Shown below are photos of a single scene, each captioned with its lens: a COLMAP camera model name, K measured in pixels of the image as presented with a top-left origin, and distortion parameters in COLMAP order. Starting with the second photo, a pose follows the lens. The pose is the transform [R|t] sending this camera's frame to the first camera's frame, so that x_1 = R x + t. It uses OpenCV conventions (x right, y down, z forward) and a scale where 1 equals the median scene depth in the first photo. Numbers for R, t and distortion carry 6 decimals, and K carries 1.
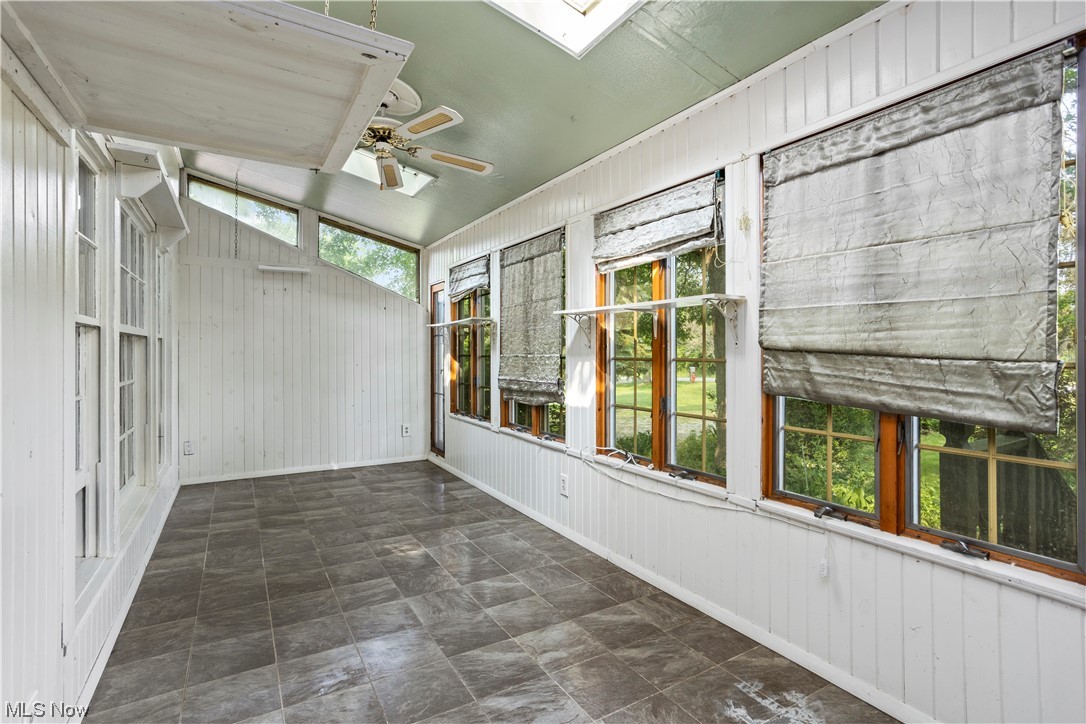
lens RADIAL K [[522.7, 0, 547.1], [0, 522.7, 352.8], [0, 0, 1]] dist [-0.000096, 0.003801]
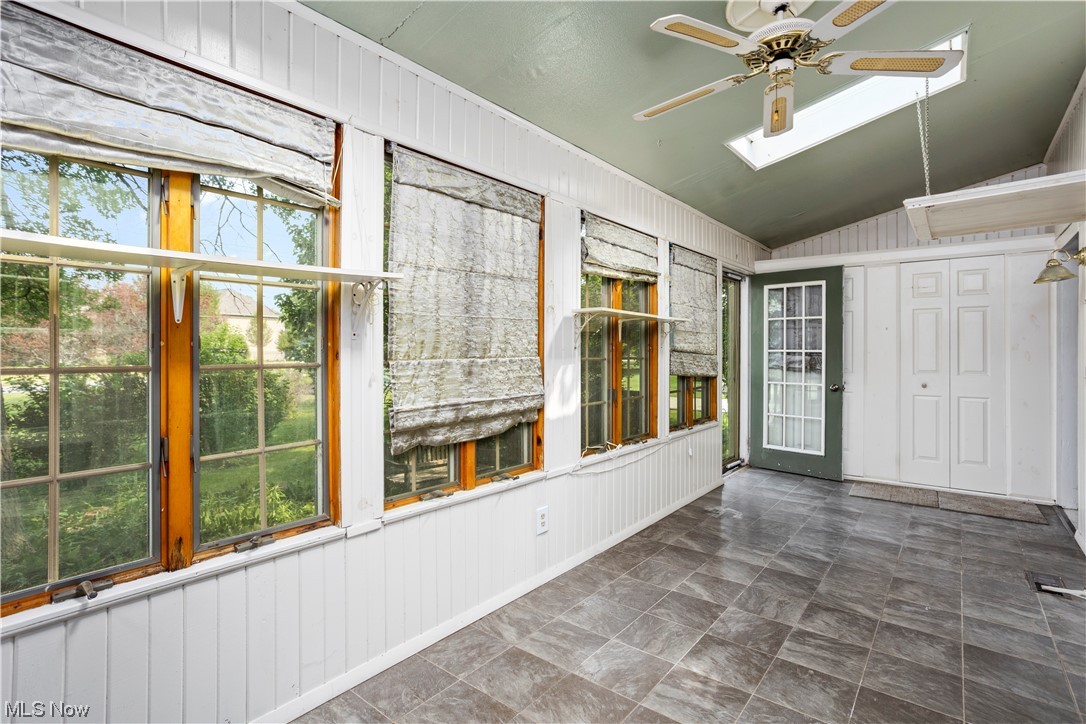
lens RADIAL K [[522.7, 0, 545.9], [0, 522.7, 361.4], [0, 0, 1]] dist [-0.000096, 0.003801]
pose [[-0.355538, 0.001583, 0.934660, -0.897335], [0.007301, 0.999973, 0.001083, 0.012652], [-0.934633, 0.007209, -0.355540, 1.603815]]
